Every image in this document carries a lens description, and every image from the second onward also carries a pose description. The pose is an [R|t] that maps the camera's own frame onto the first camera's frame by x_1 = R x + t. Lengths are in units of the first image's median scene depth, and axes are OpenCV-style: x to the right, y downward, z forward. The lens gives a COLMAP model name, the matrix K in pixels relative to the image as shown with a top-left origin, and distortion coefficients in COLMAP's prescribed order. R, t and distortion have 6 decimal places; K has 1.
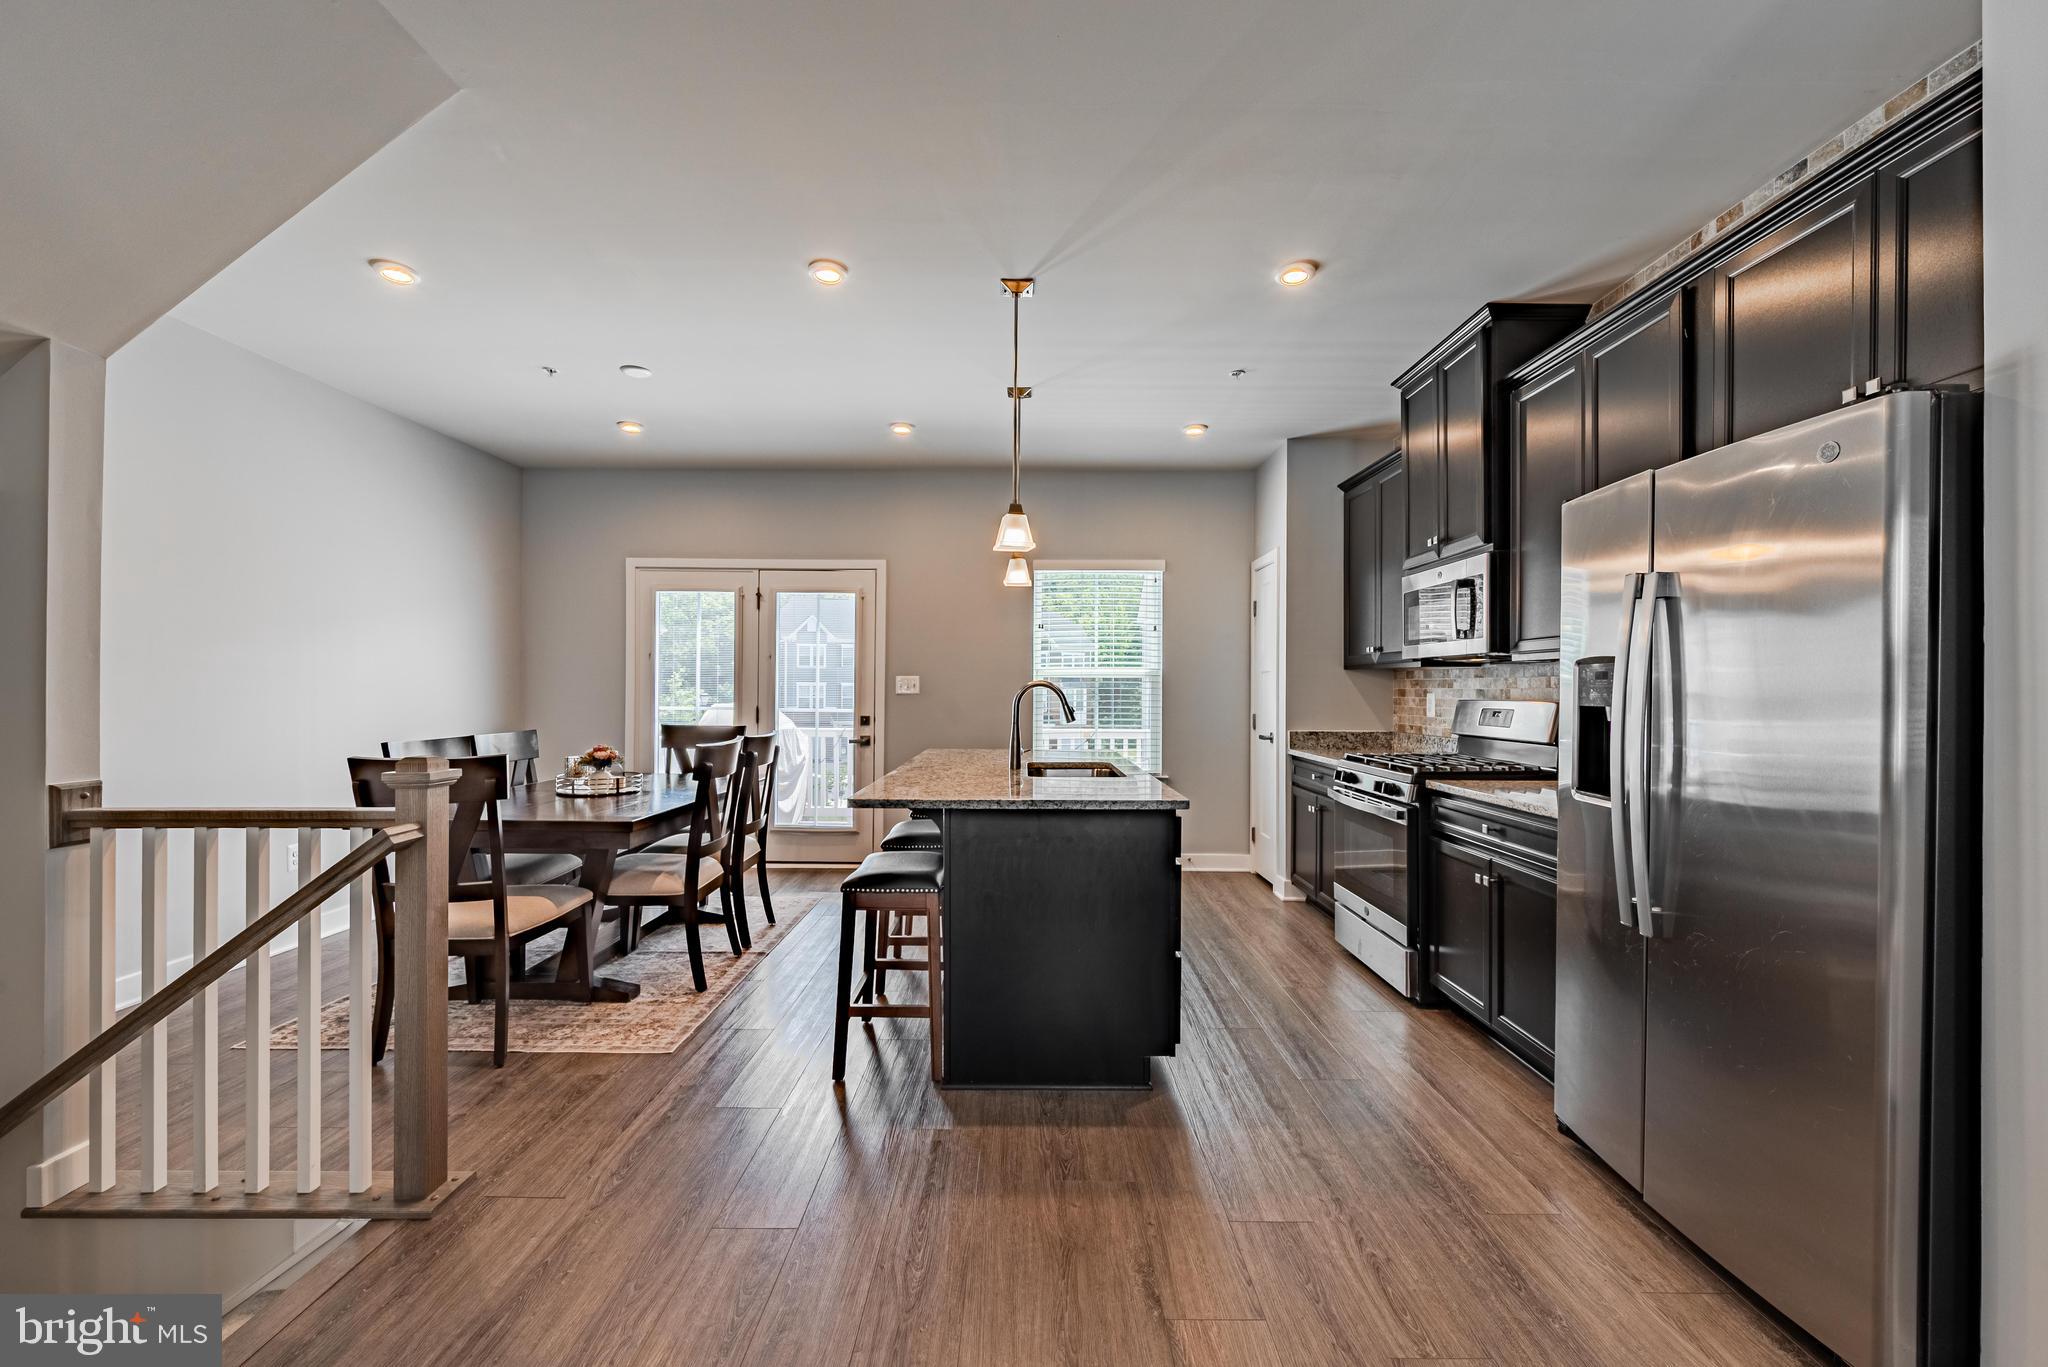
lens RADIAL K [[837.1, 0, 1012.0], [0, 837.1, 684.1], [0, 0, 1]] dist [-0.003936, -0.000333]
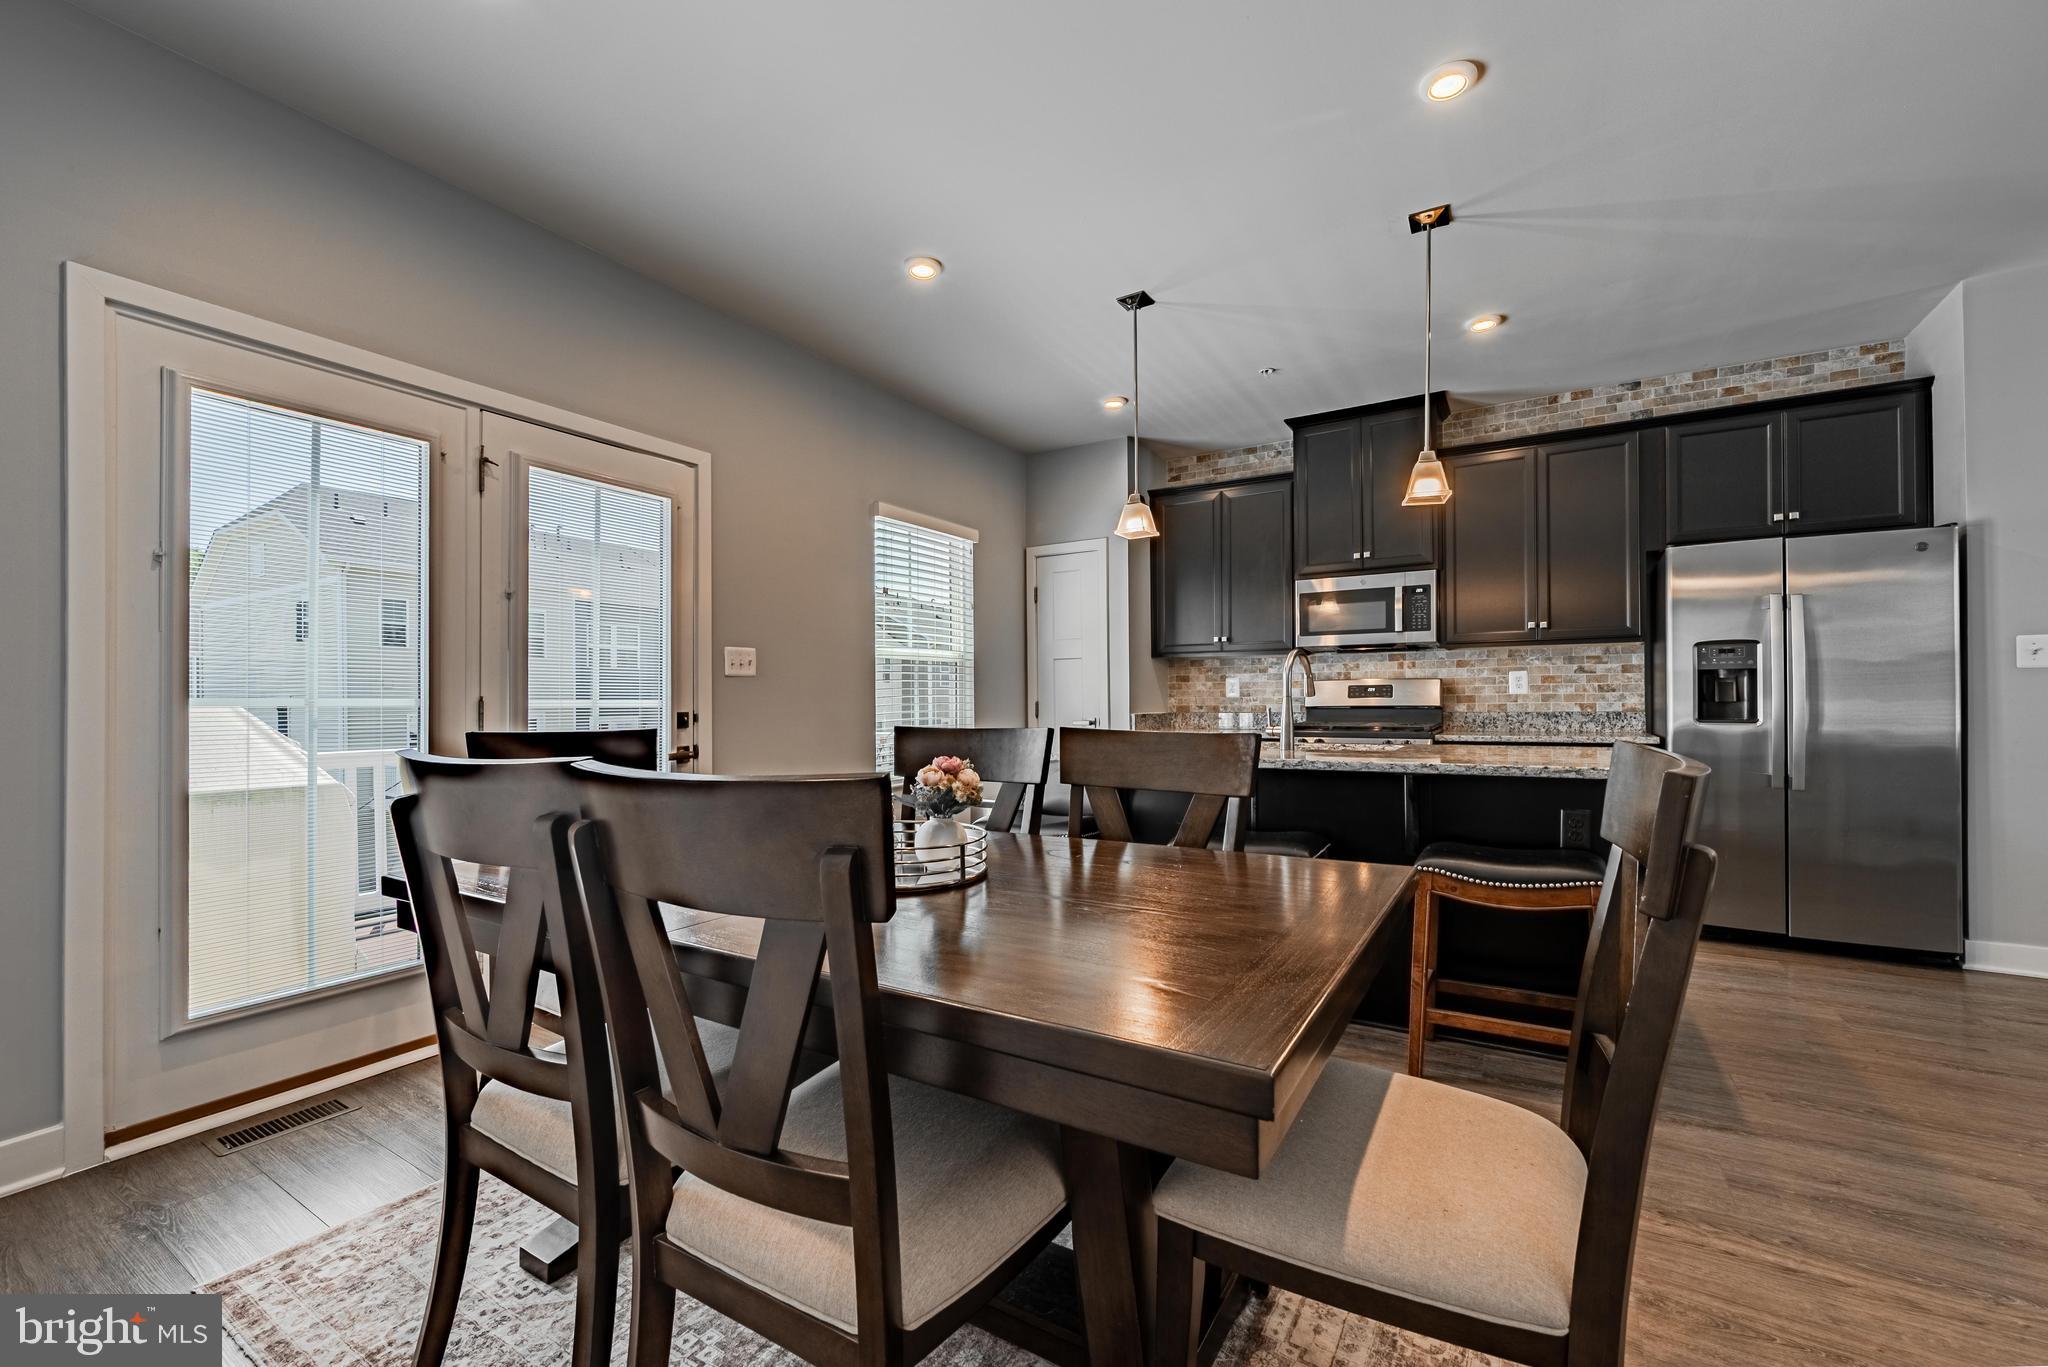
lens RADIAL K [[839.5, 0, 1010.1], [0, 839.5, 695.2], [0, 0, 1]] dist [0.000088, 0.000053]
pose [[0.514960, -0.002686, 0.857210, -0.847180], [0.004398, 0.999990, 0.000492, 0.040478], [-0.857203, 0.003517, 0.514967, 0.756611]]
